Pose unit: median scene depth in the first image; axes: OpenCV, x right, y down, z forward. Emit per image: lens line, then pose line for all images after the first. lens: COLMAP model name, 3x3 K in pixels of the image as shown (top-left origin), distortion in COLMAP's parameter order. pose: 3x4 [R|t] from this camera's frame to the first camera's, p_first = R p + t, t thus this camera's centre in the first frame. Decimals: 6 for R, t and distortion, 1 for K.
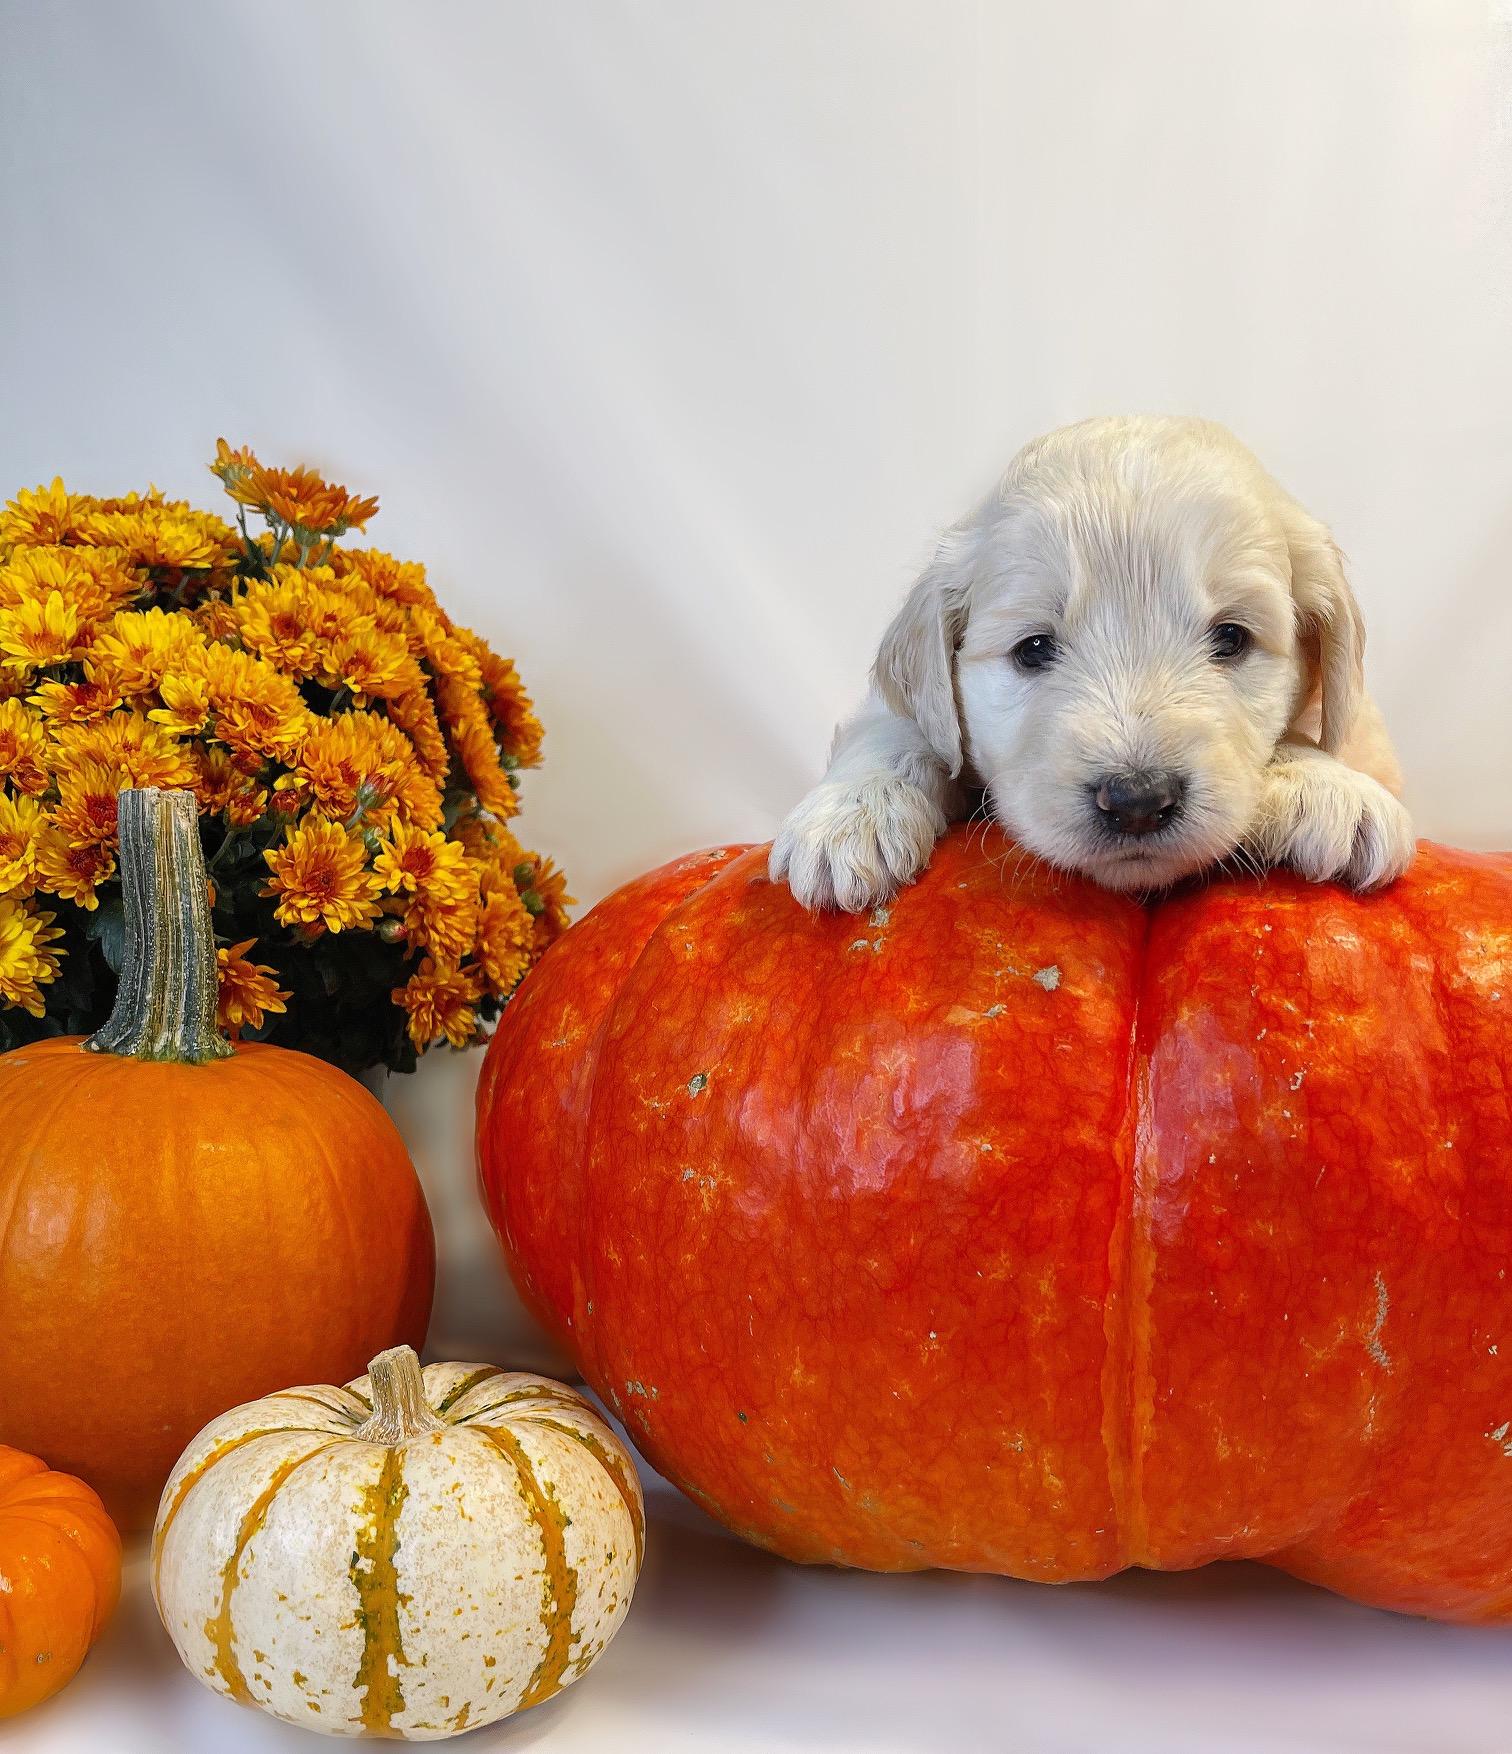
lens RADIAL K [[1555.9, 0, 734.4], [0, 1555.9, 1023.8], [0, 0, 1]] dist [0.014487, -0.008528]
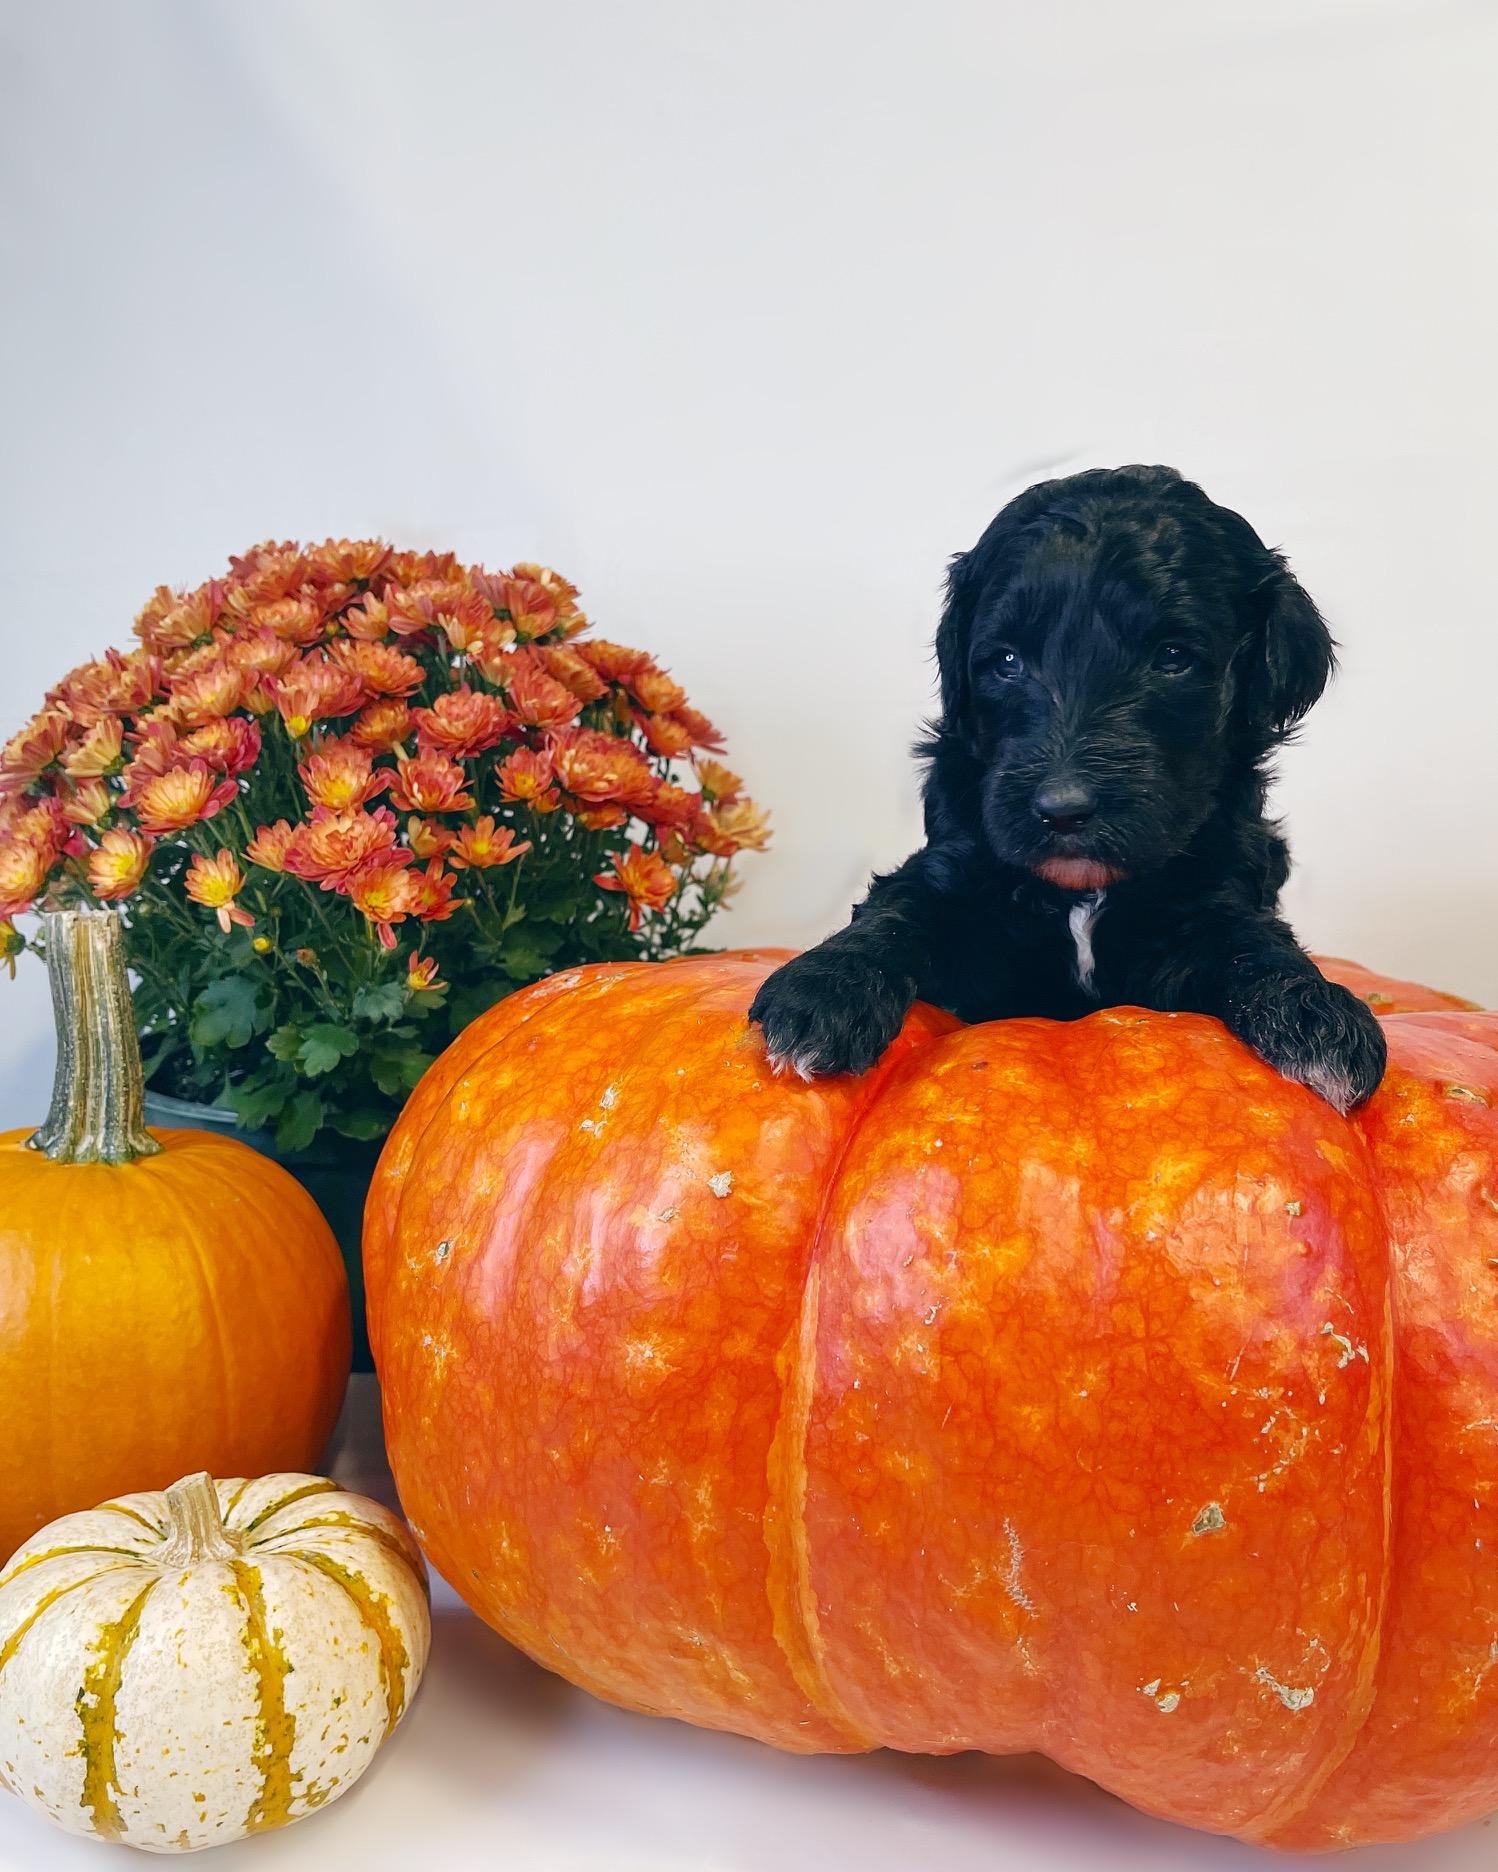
lens RADIAL K [[1620.4, 0, 772.1], [0, 1620.4, 984.7], [0, 0, 1]] dist [0.025900, -0.016387]
pose [[0.978395, 0.016784, -0.206062, 0.441775], [-0.008858, 0.999187, 0.039327, -0.197072], [0.206554, -0.036652, 0.977748, -0.006005]]
